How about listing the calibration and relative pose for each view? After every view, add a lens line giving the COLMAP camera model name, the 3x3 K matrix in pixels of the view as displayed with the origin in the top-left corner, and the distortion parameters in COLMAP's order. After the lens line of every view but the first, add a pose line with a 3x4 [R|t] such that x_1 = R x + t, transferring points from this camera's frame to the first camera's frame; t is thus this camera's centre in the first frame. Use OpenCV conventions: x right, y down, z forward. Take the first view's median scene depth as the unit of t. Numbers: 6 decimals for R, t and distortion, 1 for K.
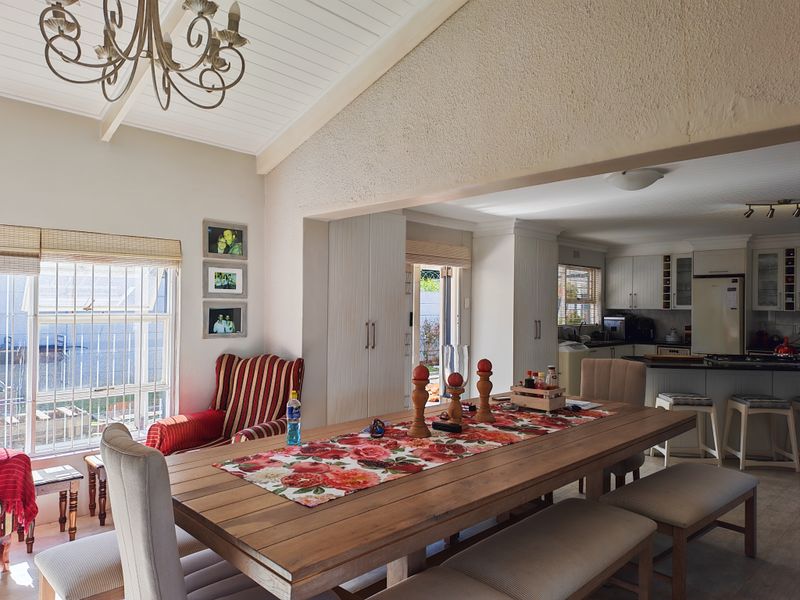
lens RADIAL K [[556.9, 0, 400.8], [0, 556.9, 303.1], [0, 0, 1]] dist [0.025007, -0.009172]
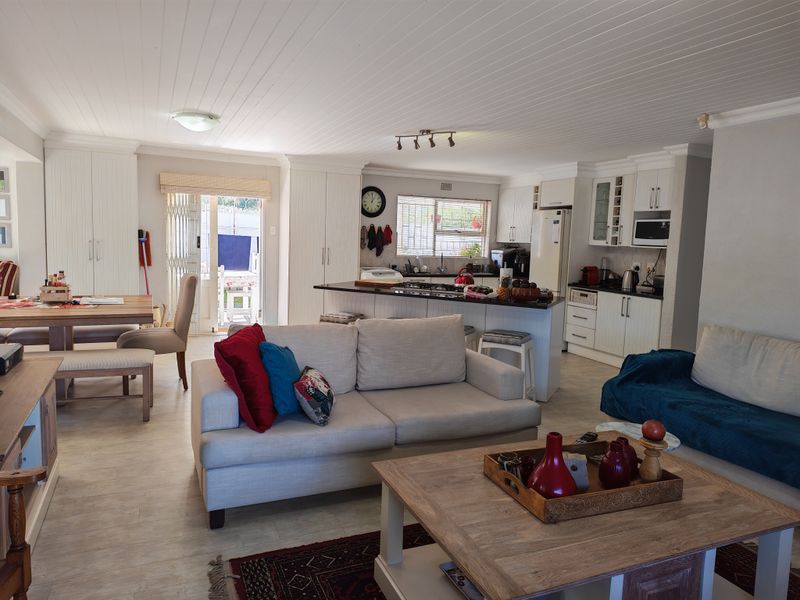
lens RADIAL K [[556.9, 0, 395.8], [0, 556.9, 299.7], [0, 0, 1]] dist [0.025007, -0.009172]
pose [[0.929158, 0.060725, -0.364662, 0.691287], [-0.021781, 0.993695, 0.109977, 0.008037], [0.369042, -0.094243, 0.924622, 0.017547]]
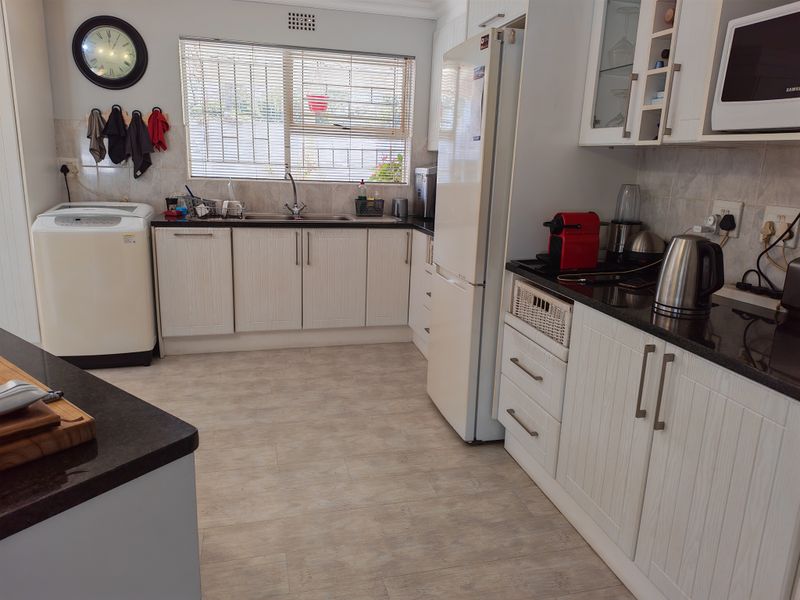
lens RADIAL K [[556.9, 0, 403.3], [0, 556.9, 295.0], [0, 0, 1]] dist [0.025007, -0.009172]
pose [[0.864158, 0.136434, -0.484373, 0.721938], [-0.024054, 0.972644, 0.231051, 0.024383], [0.502645, -0.188013, 0.843800, 0.697498]]
